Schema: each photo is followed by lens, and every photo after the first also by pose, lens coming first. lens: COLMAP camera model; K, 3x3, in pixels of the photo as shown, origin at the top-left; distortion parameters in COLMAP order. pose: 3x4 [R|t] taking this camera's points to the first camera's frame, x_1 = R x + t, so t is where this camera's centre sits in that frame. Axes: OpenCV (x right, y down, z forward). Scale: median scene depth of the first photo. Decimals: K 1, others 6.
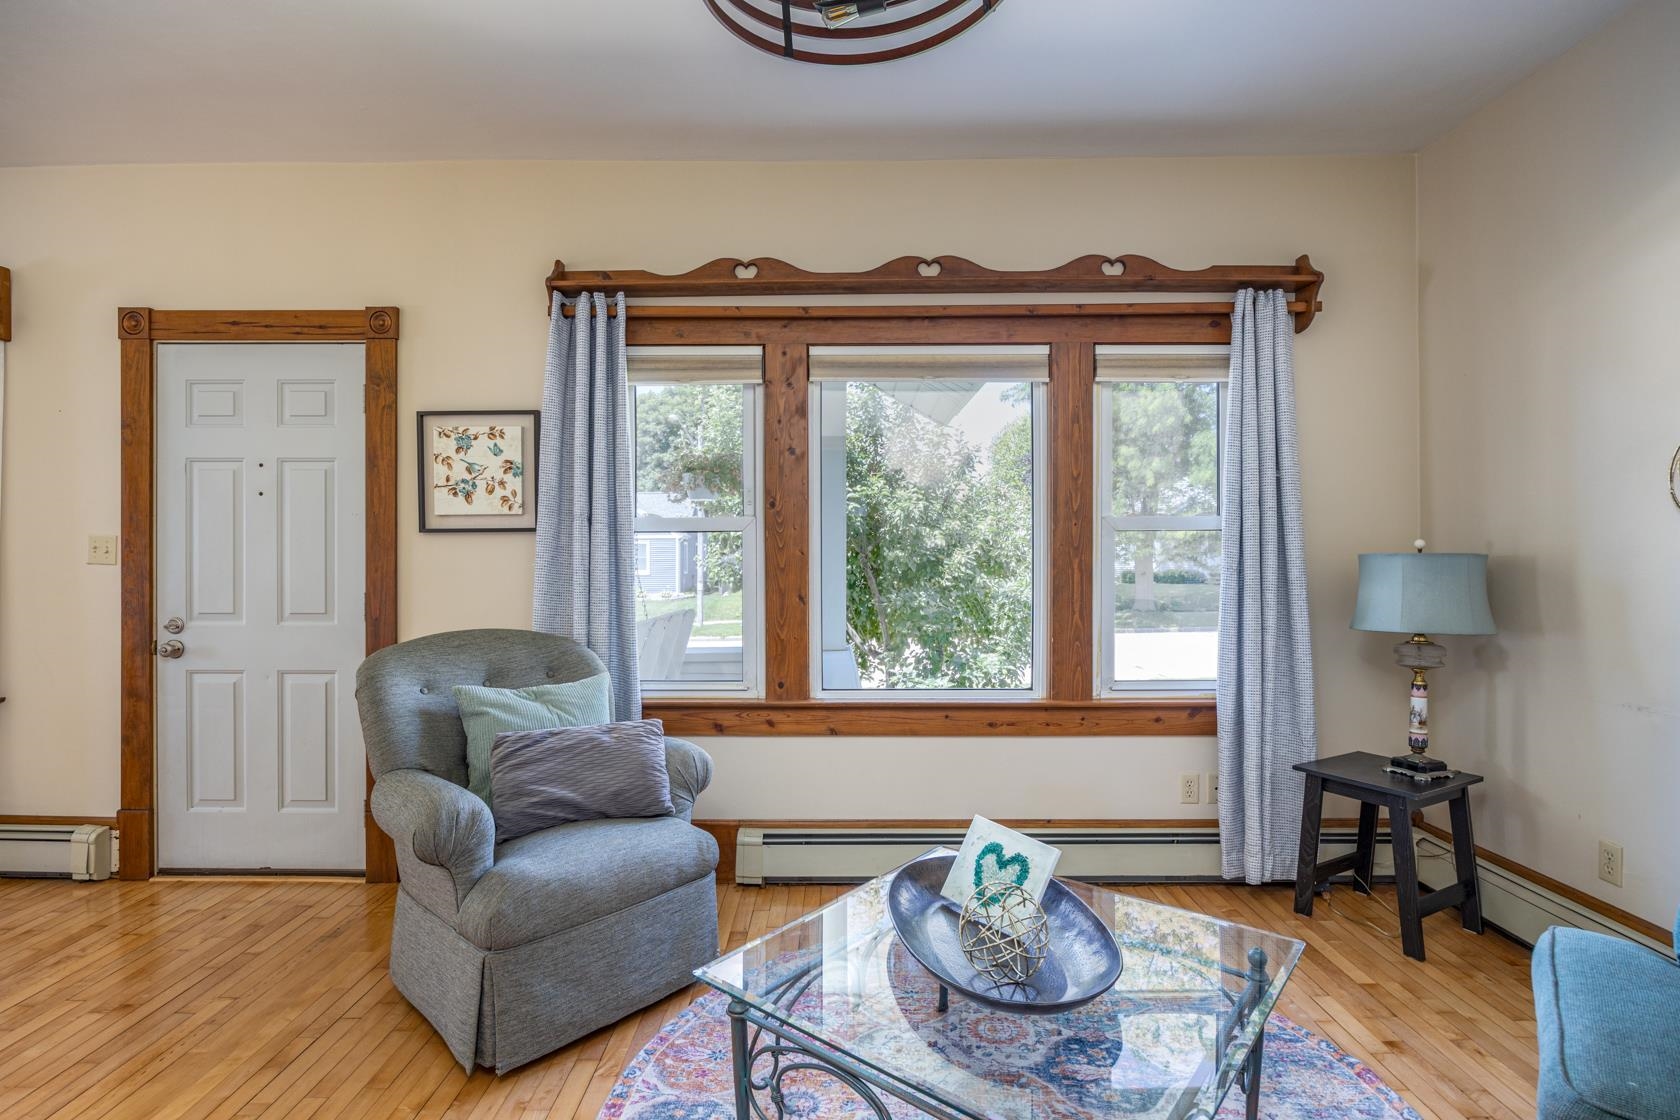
lens RADIAL K [[830.8, 0, 839.4], [0, 830.8, 552.8], [0, 0, 1]] dist [-0.015290, -0.000699]
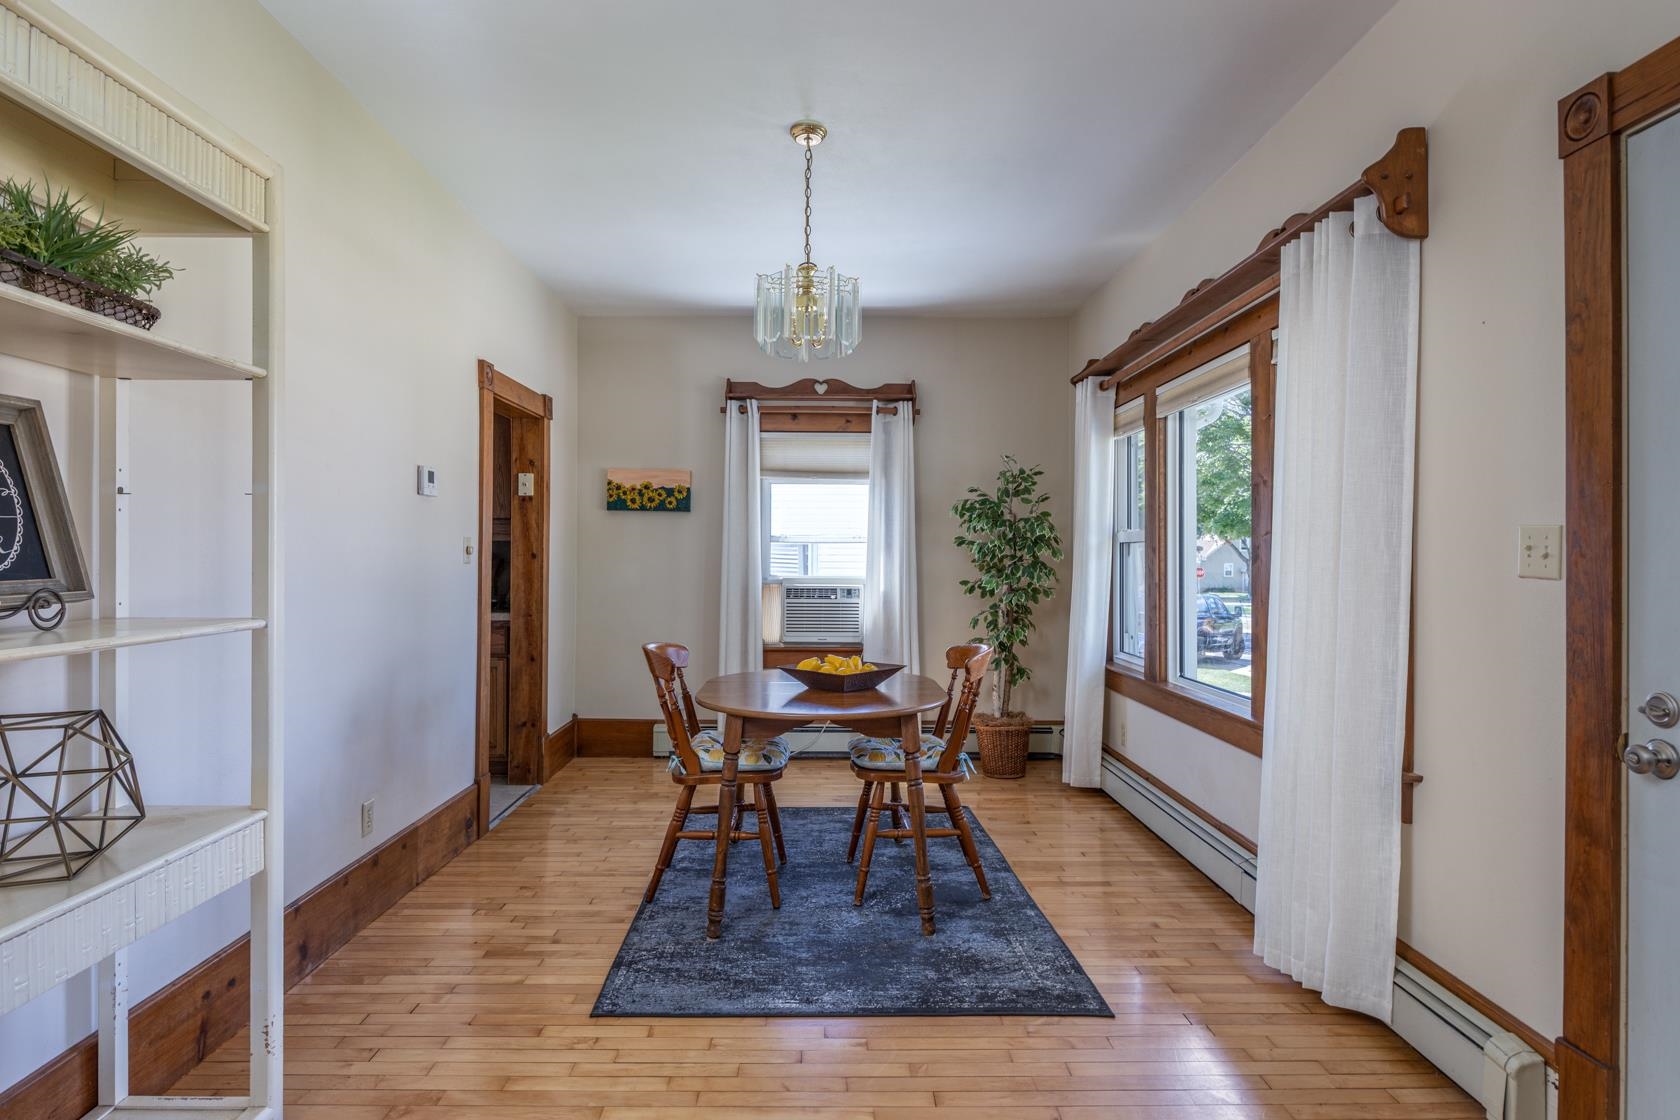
lens RADIAL K [[918.2, 0, 837.8], [0, 918.2, 560.6], [0, 0, 1]] dist [-0.004957, -0.001947]
pose [[0.025898, -0.002523, -0.999661, -0.334240], [0.000411, 0.999997, -0.002513, 0.003942], [0.999665, -0.000345, 0.025899, 0.582245]]
